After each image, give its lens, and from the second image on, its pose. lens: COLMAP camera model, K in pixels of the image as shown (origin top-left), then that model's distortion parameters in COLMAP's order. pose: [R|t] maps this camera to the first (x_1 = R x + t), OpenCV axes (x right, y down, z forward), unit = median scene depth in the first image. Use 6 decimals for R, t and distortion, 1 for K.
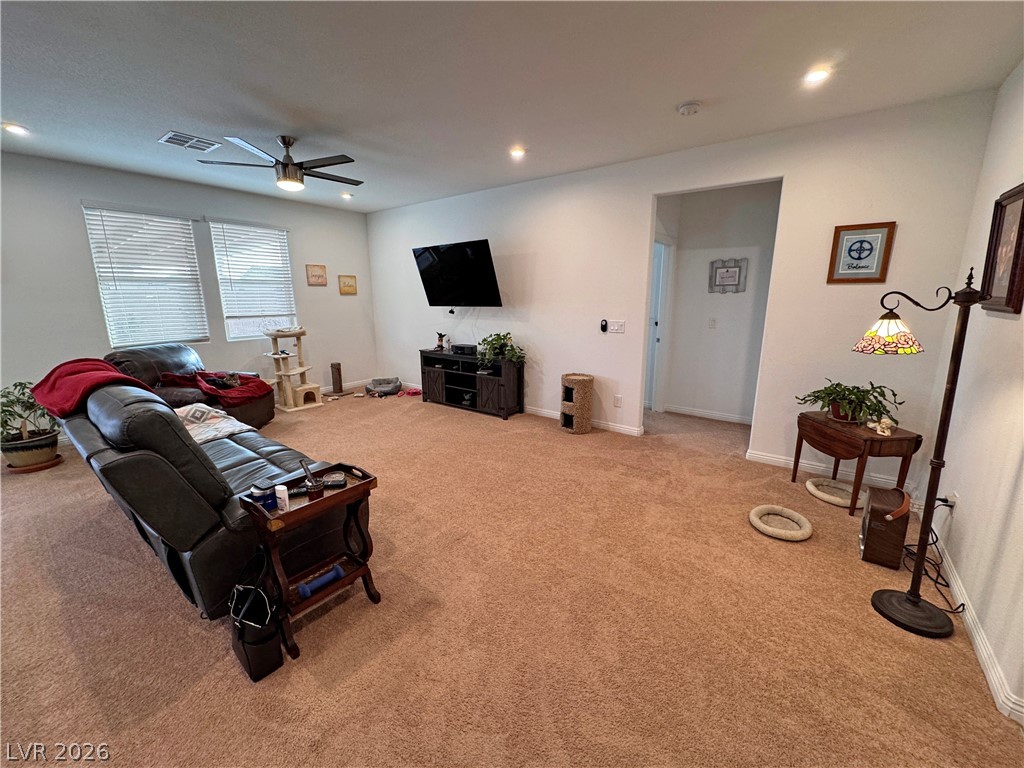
lens RADIAL K [[407.5, 0, 514.6], [0, 407.5, 385.7], [0, 0, 1]] dist [-0.002489, 0.000884]
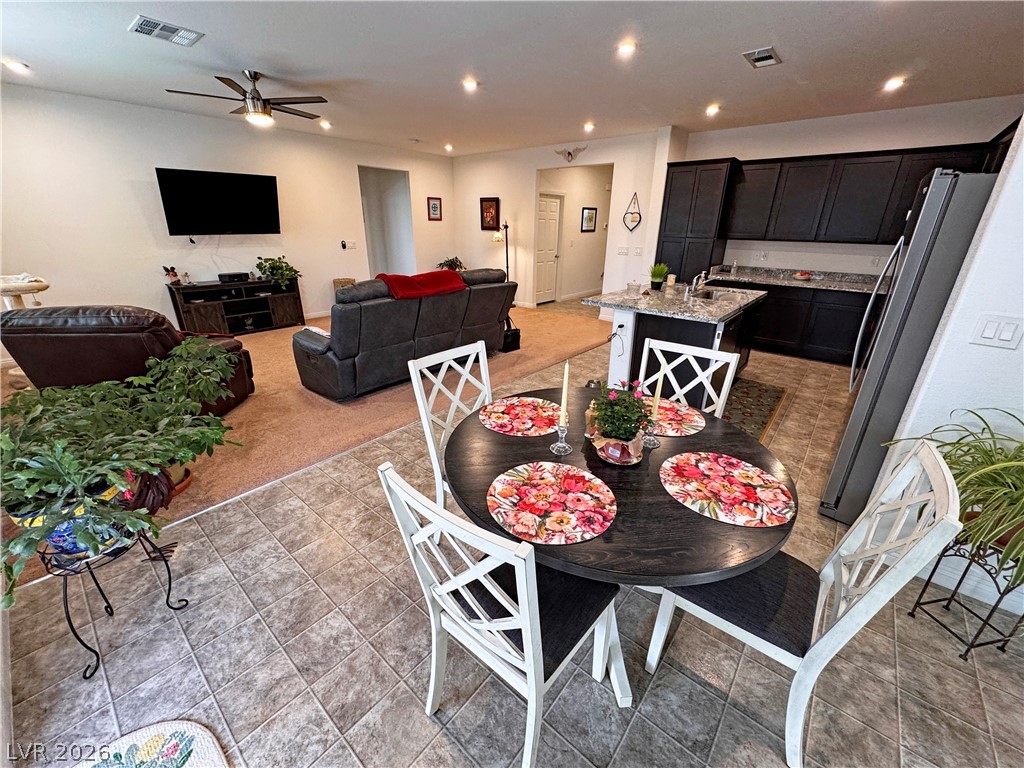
lens RADIAL K [[407.5, 0, 511.0], [0, 407.5, 383.9], [0, 0, 1]] dist [-0.002489, 0.000884]
pose [[0.055555, -0.363747, 0.929840, -1.398734], [0.203279, 0.915893, 0.346146, -0.066930], [-0.977544, 0.169786, 0.124824, 0.259165]]
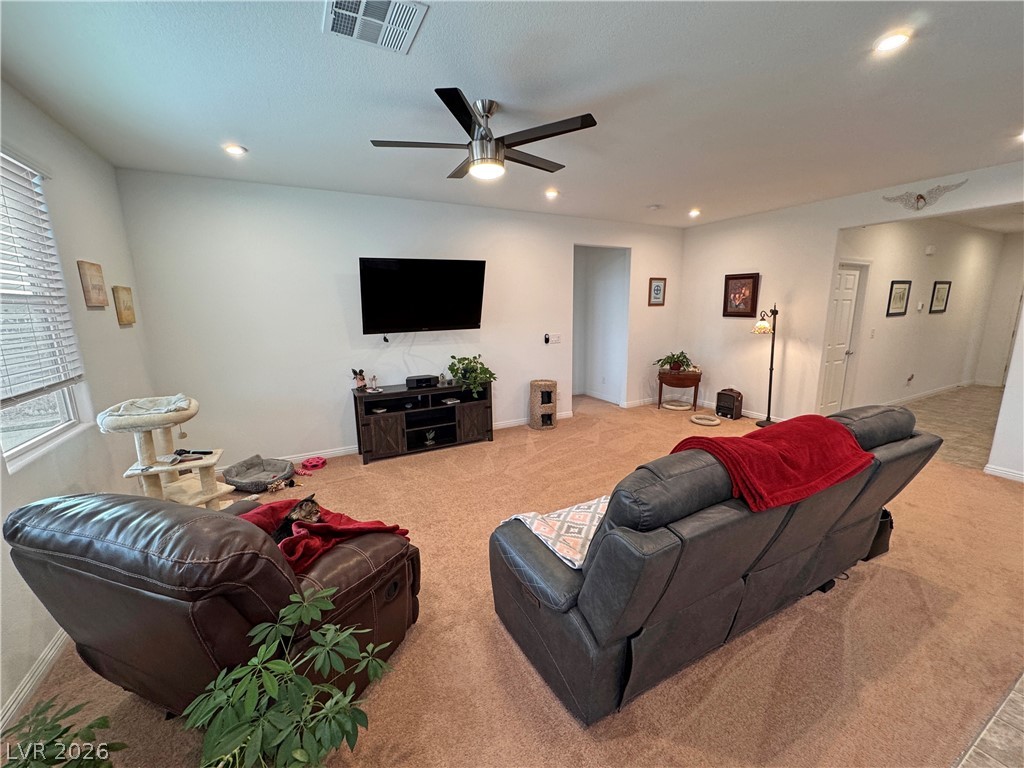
lens RADIAL K [[407.5, 0, 510.5], [0, 407.5, 385.6], [0, 0, 1]] dist [-0.002489, 0.000884]
pose [[0.424722, -0.178744, 0.887503, -0.963616], [0.209750, 0.973070, 0.095599, -0.148746], [-0.880691, 0.145551, 0.450776, 0.549804]]
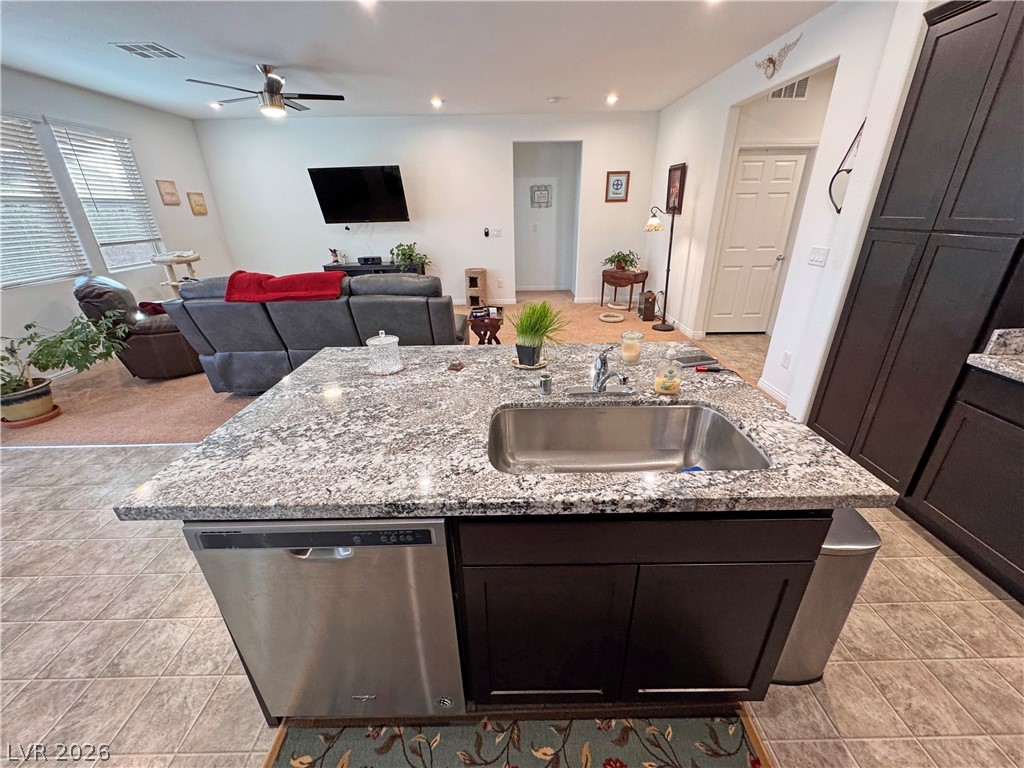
lens RADIAL K [[407.5, 0, 511.1], [0, 407.5, 385.8], [0, 0, 1]] dist [-0.002489, 0.000884]
pose [[0.794260, -0.254095, 0.551894, -0.665867], [0.146903, 0.961712, 0.231363, 0.059996], [-0.589552, -0.102687, 0.801177, -0.297176]]
